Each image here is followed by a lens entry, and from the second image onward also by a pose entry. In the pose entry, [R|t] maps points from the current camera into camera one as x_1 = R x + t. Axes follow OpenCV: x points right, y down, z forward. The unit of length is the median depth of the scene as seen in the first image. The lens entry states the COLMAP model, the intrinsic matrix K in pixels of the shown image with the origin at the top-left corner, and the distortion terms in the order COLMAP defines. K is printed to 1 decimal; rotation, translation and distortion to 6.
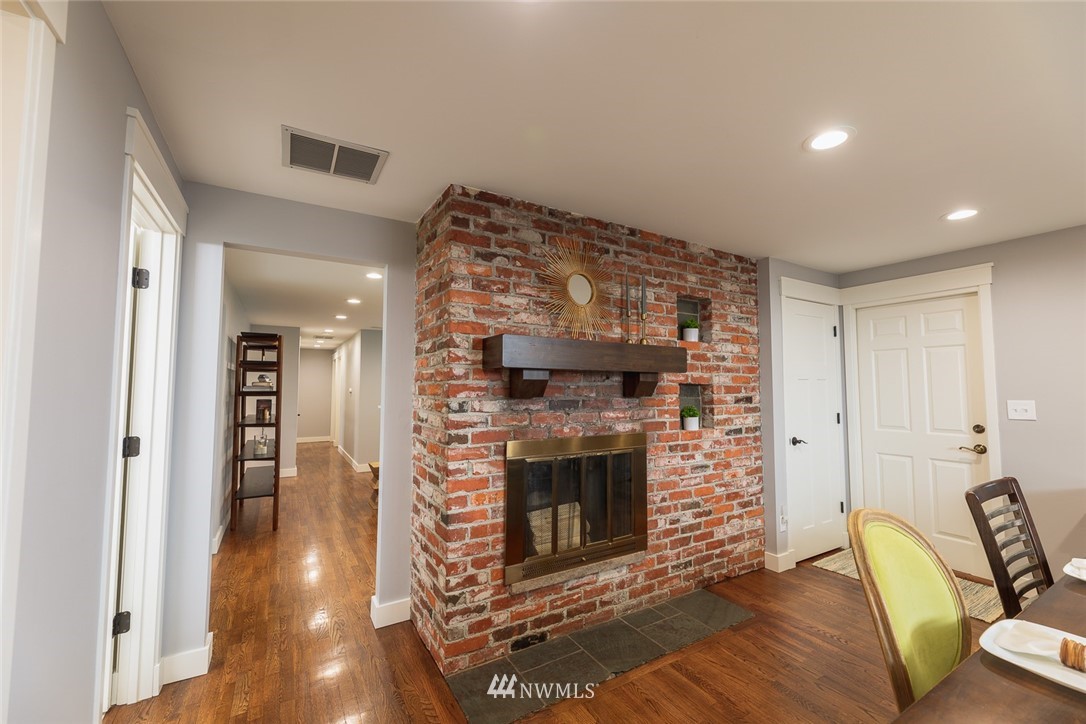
lens RADIAL K [[423.7, 0, 548.6], [0, 423.7, 364.8], [0, 0, 1]] dist [-0.026624, 0.003848]
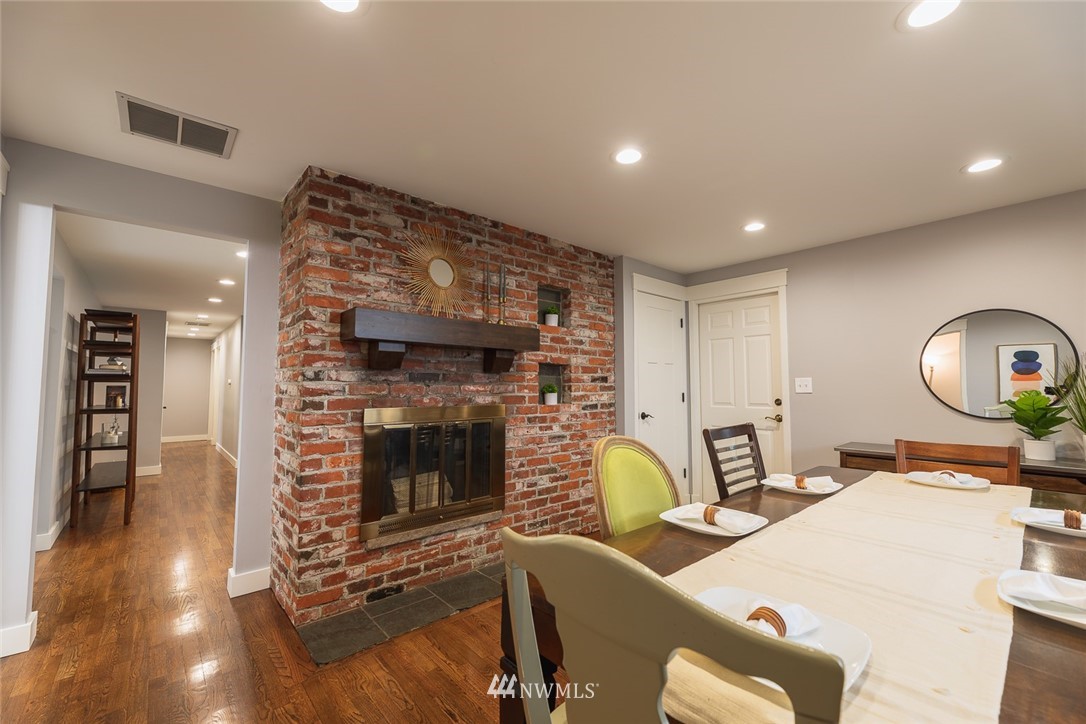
lens RADIAL K [[423.7, 0, 548.6], [0, 423.7, 364.8], [0, 0, 1]] dist [-0.026624, 0.003848]
pose [[0.980916, 0.007791, 0.194277, 0.128299], [-0.008340, 0.999963, 0.002009, 0.052535], [-0.194254, -0.003591, 0.980945, -0.121408]]
